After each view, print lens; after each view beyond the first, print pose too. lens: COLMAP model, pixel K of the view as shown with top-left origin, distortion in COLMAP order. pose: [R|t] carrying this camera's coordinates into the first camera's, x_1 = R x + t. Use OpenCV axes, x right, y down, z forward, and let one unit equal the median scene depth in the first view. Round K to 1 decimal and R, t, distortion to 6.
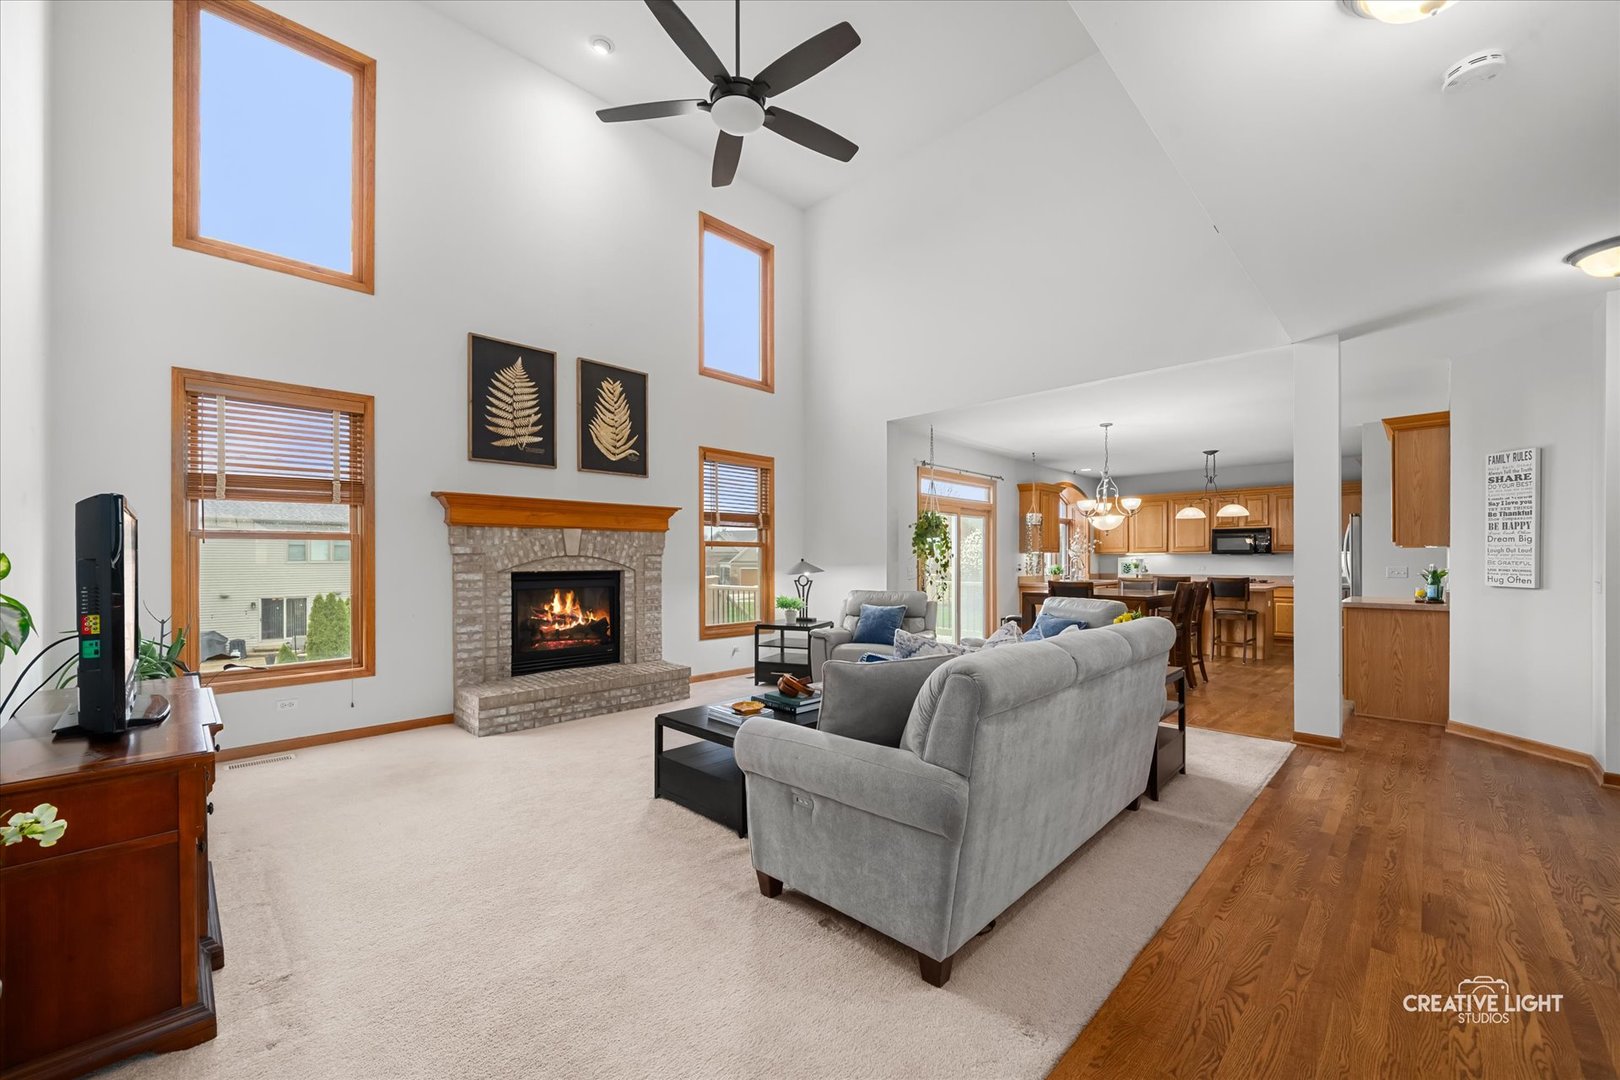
lens RADIAL K [[630.3, 0, 804.8], [0, 630.3, 561.6], [0, 0, 1]] dist [-0.002942, -0.000100]
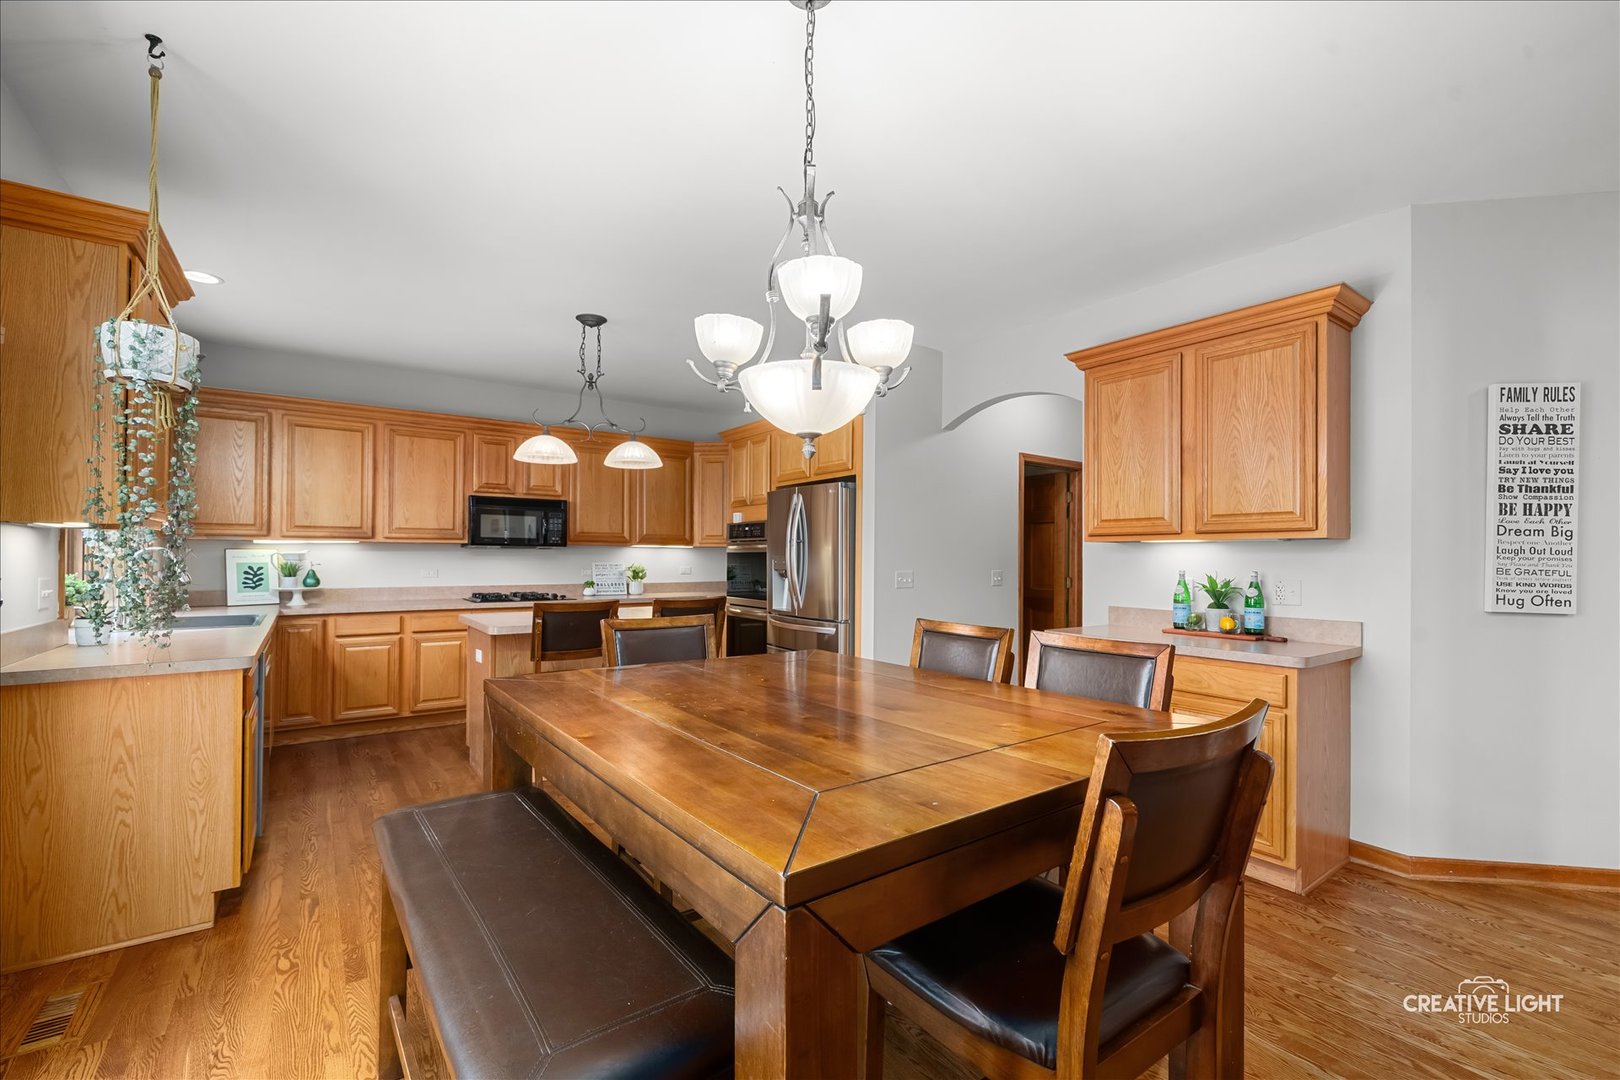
lens RADIAL K [[692.2, 0, 813.2], [0, 692.2, 546.9], [0, 0, 1]] dist [0.000324, 0.000190]
pose [[0.157306, 0.014582, 0.987442, 0.365371], [-0.004218, 0.999892, -0.014094, -0.009450], [-0.987541, -0.001948, 0.157350, 1.535842]]
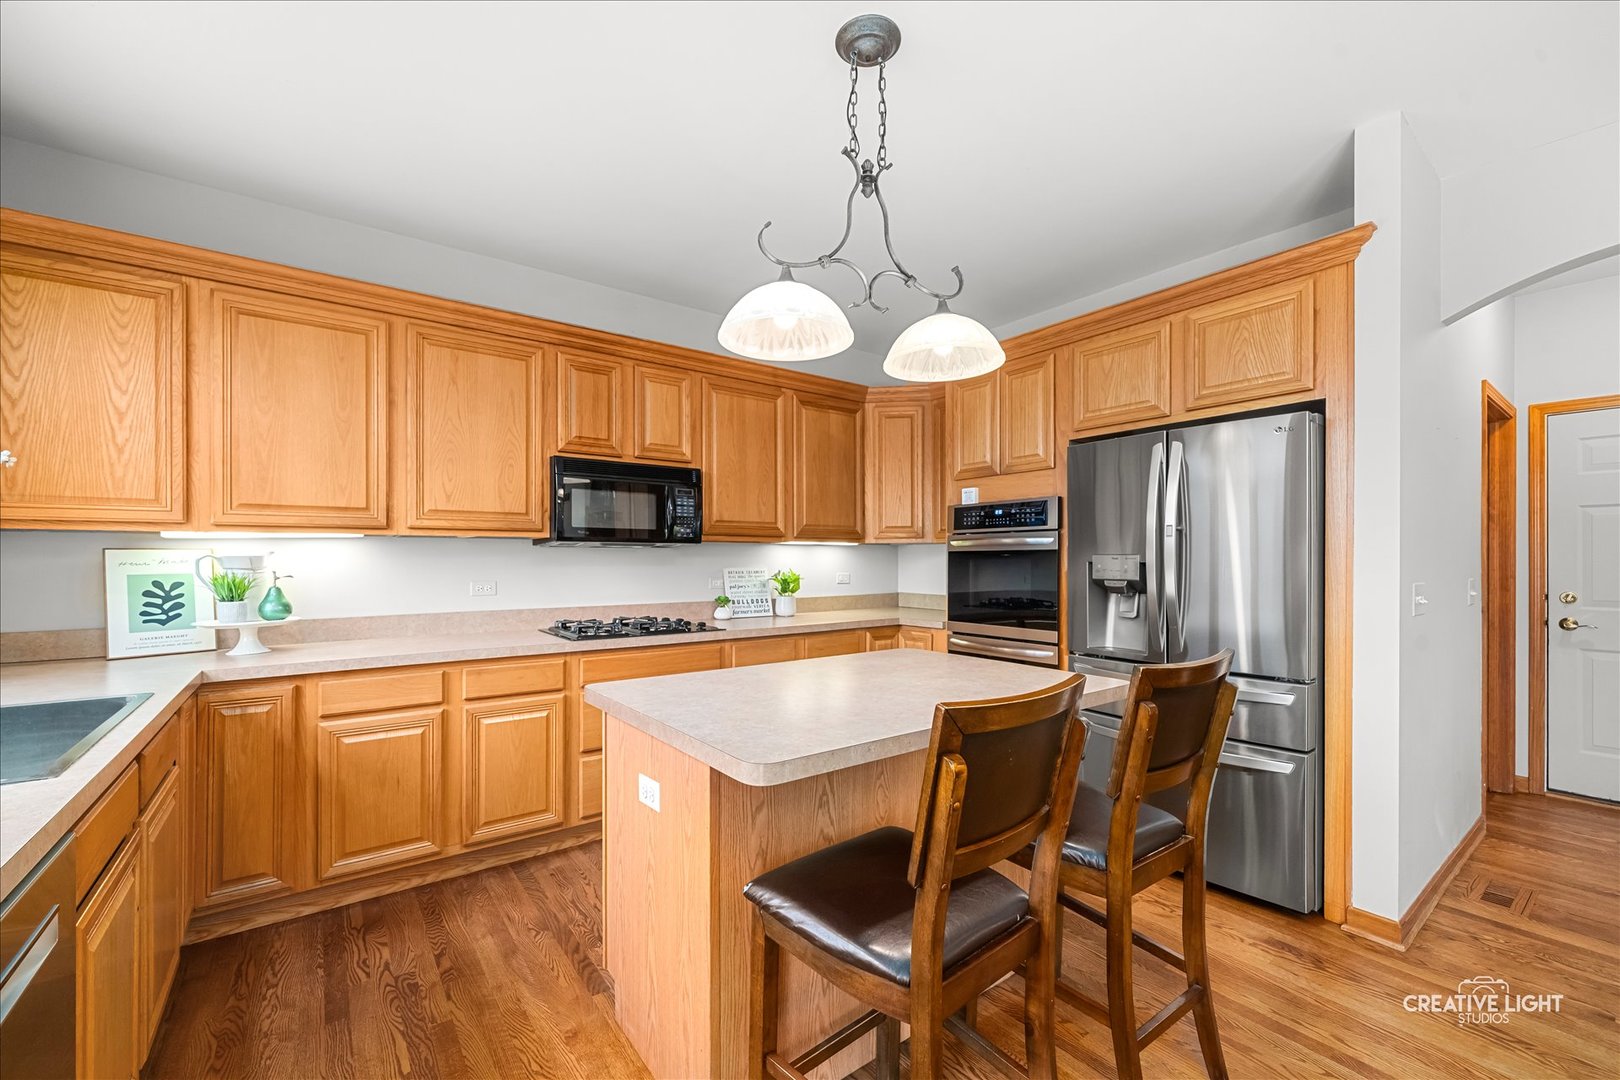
lens RADIAL K [[654.8, 0, 804.6], [0, 654.8, 556.0], [0, 0, 1]] dist [0.002775, -0.000186]
pose [[0.145970, 0.002650, 0.989285, 0.859648], [0.002088, 0.999993, -0.002987, -0.009124], [-0.989287, 0.002502, 0.145964, 1.986035]]
